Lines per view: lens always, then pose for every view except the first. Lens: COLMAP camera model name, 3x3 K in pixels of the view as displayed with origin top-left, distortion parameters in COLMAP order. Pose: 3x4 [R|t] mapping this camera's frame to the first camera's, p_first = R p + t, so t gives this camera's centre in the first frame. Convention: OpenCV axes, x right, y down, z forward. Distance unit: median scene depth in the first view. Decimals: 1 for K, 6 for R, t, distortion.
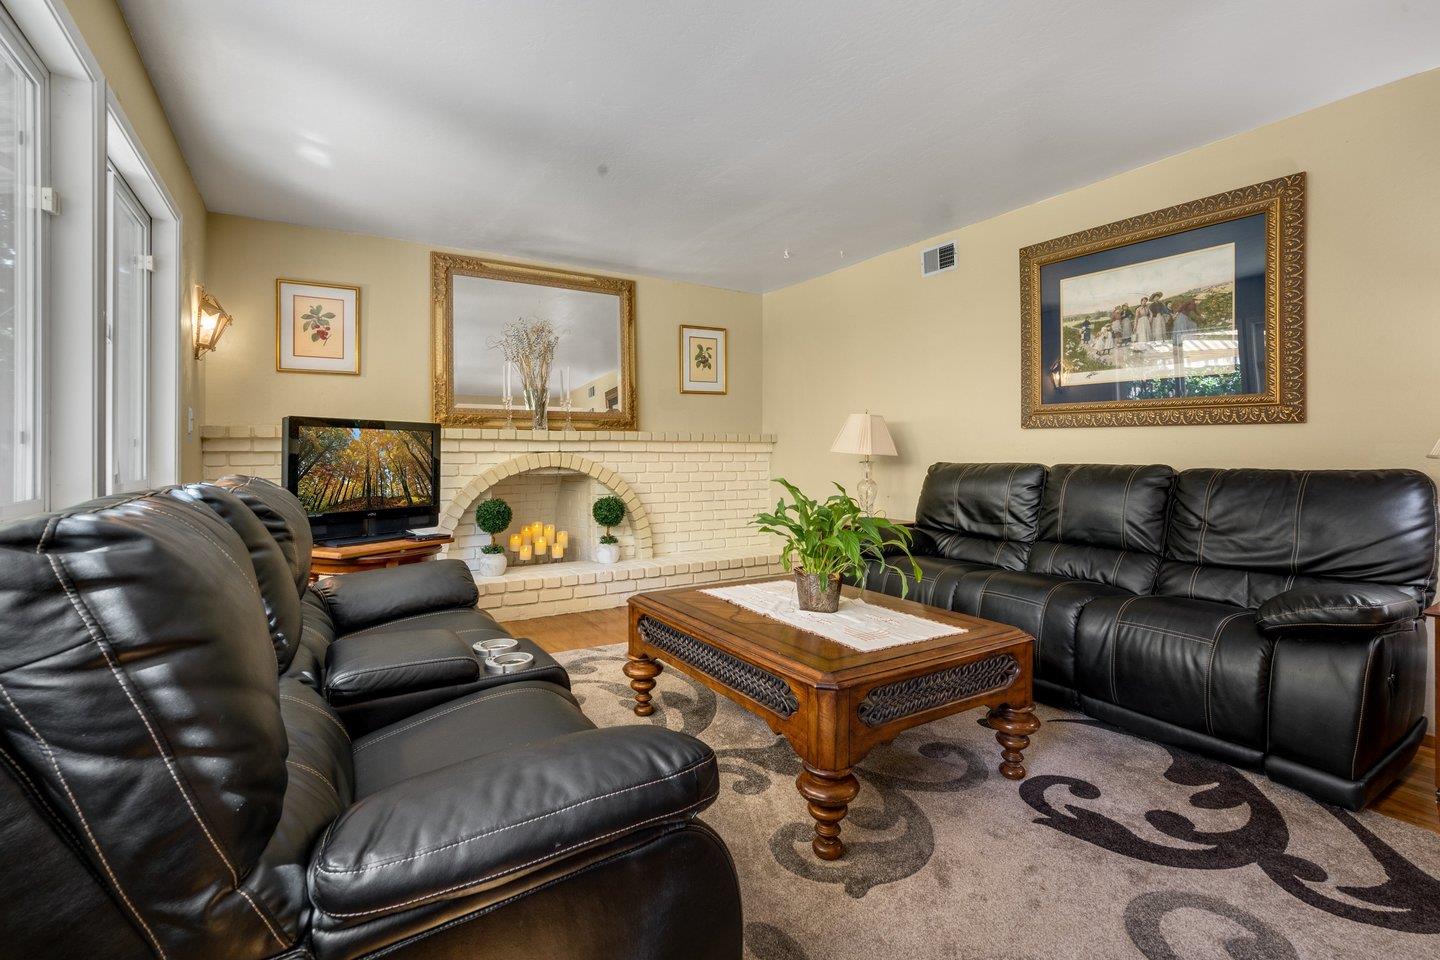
lens RADIAL K [[665.1, 0, 719.4], [0, 665.1, 447.7], [0, 0, 1]] dist [-0.010929, -0.000009]
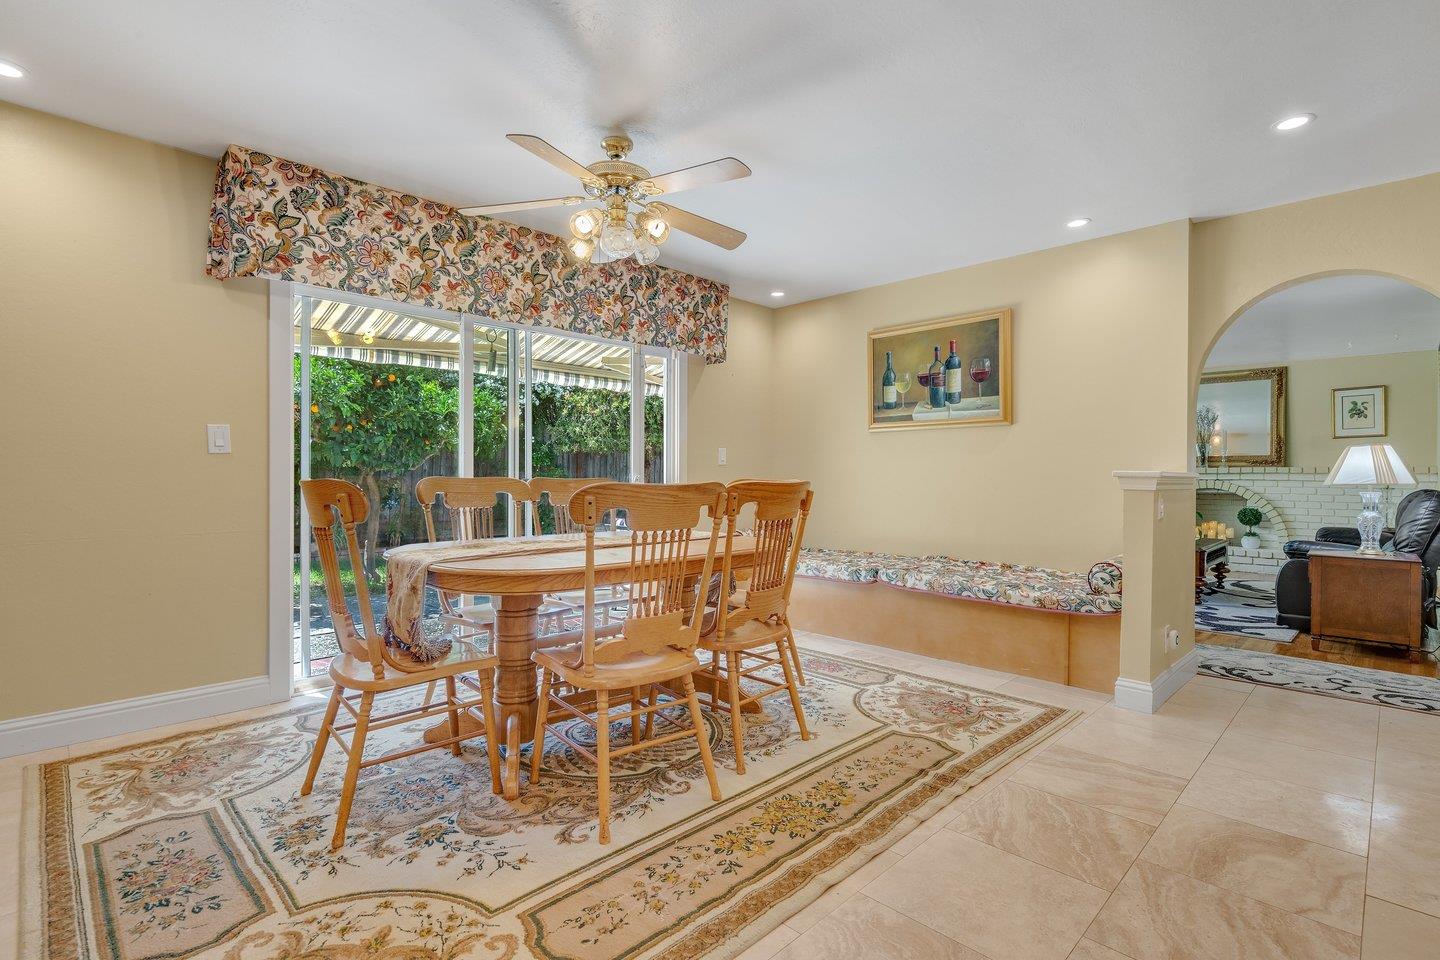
lens RADIAL K [[681.5, 0, 724.1], [0, 681.5, 481.0], [0, 0, 1]] dist [-0.003309, -0.000804]
pose [[0.238148, 0.009200, -0.971185, 1.594929], [0.001690, 0.999950, 0.009886, -0.014099], [0.971227, -0.003995, 0.238121, -0.899362]]
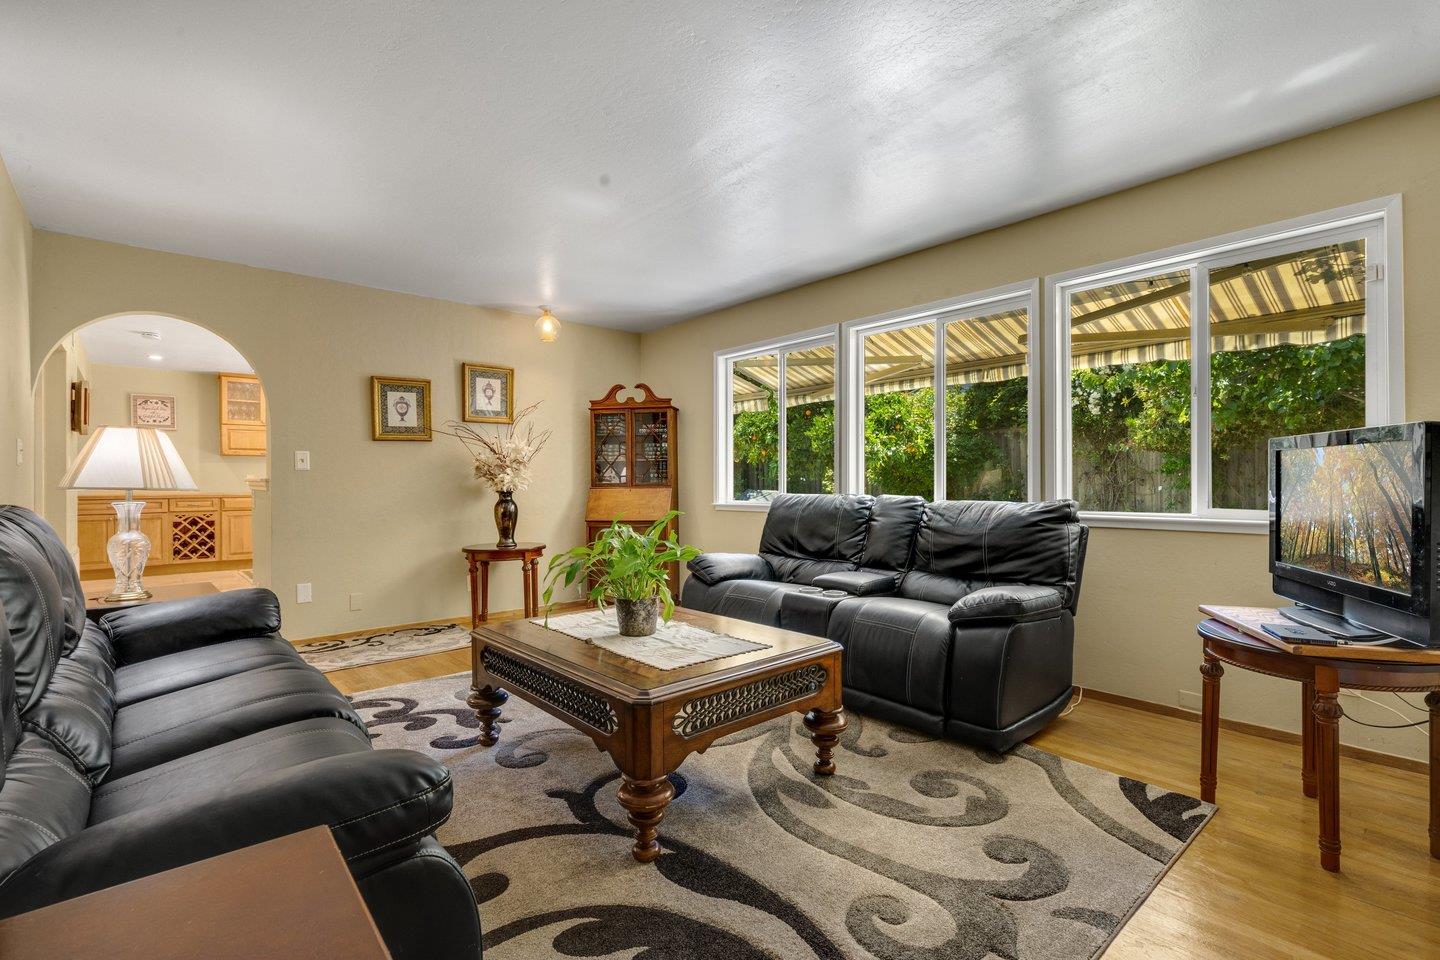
lens RADIAL K [[666.5, 0, 720.0], [0, 666.5, 480.0], [0, 0, 1]] dist [-0.000391, -0.000135]
pose [[-0.986020, 0.004635, -0.166562, 0.130533], [0.006438, 0.999926, -0.010286, 0.005646], [0.166502, -0.011214, -0.985977, 1.416890]]
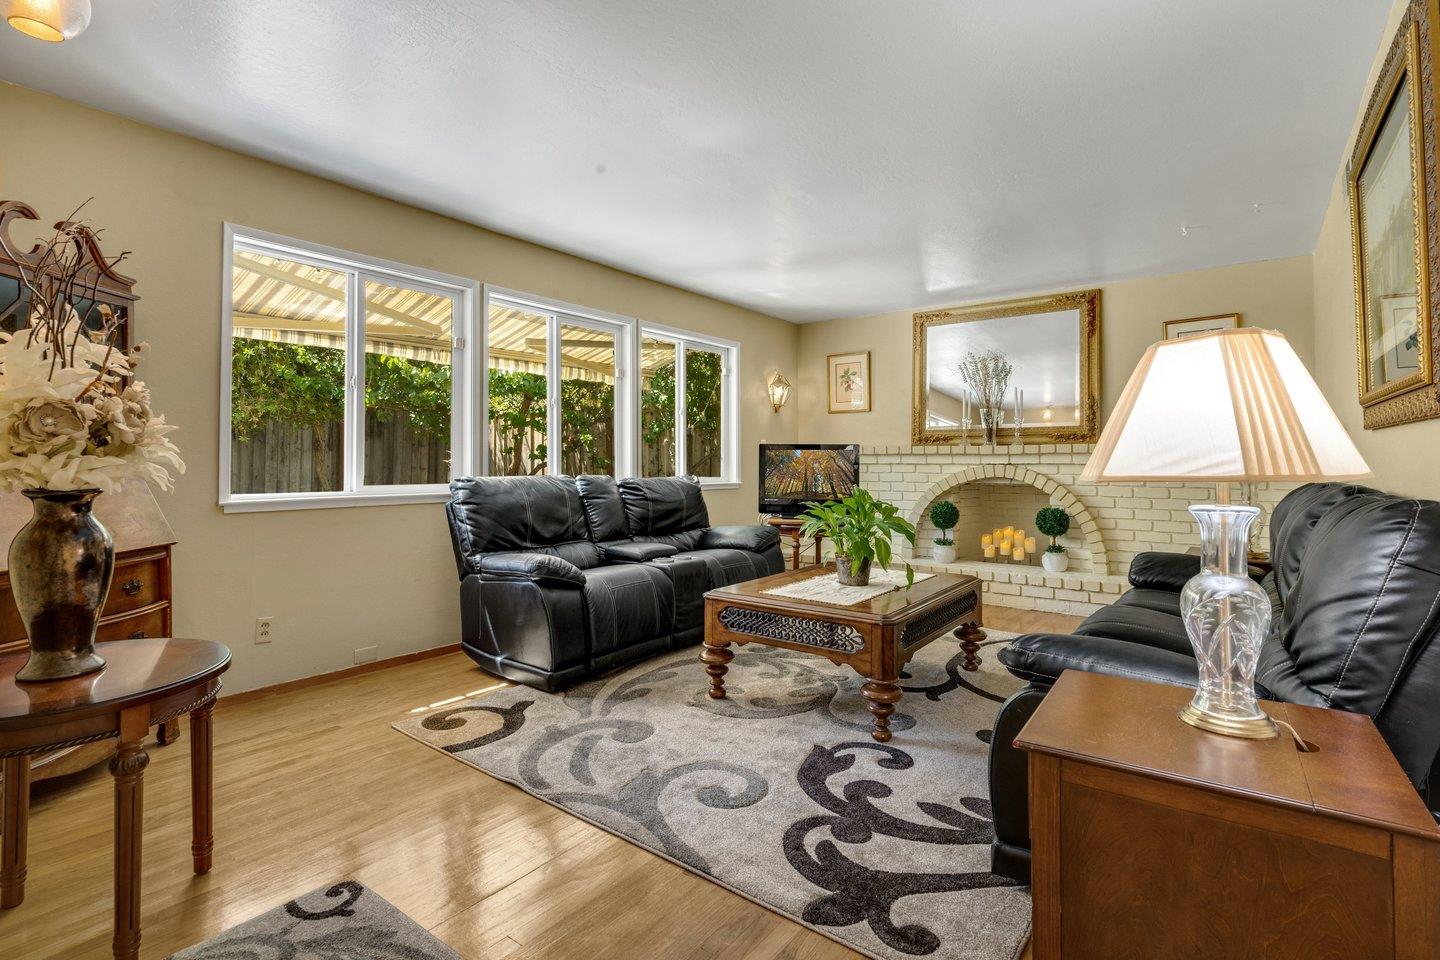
lens RADIAL K [[691.8, 0, 720.3], [0, 691.8, 449.5], [0, 0, 1]] dist [-0.001423, 0.000046]
pose [[0.366207, -0.015285, -0.930408, 0.912258], [0.004436, 0.999882, -0.014681, -0.004748], [0.930523, 0.001249, 0.366232, 0.165540]]
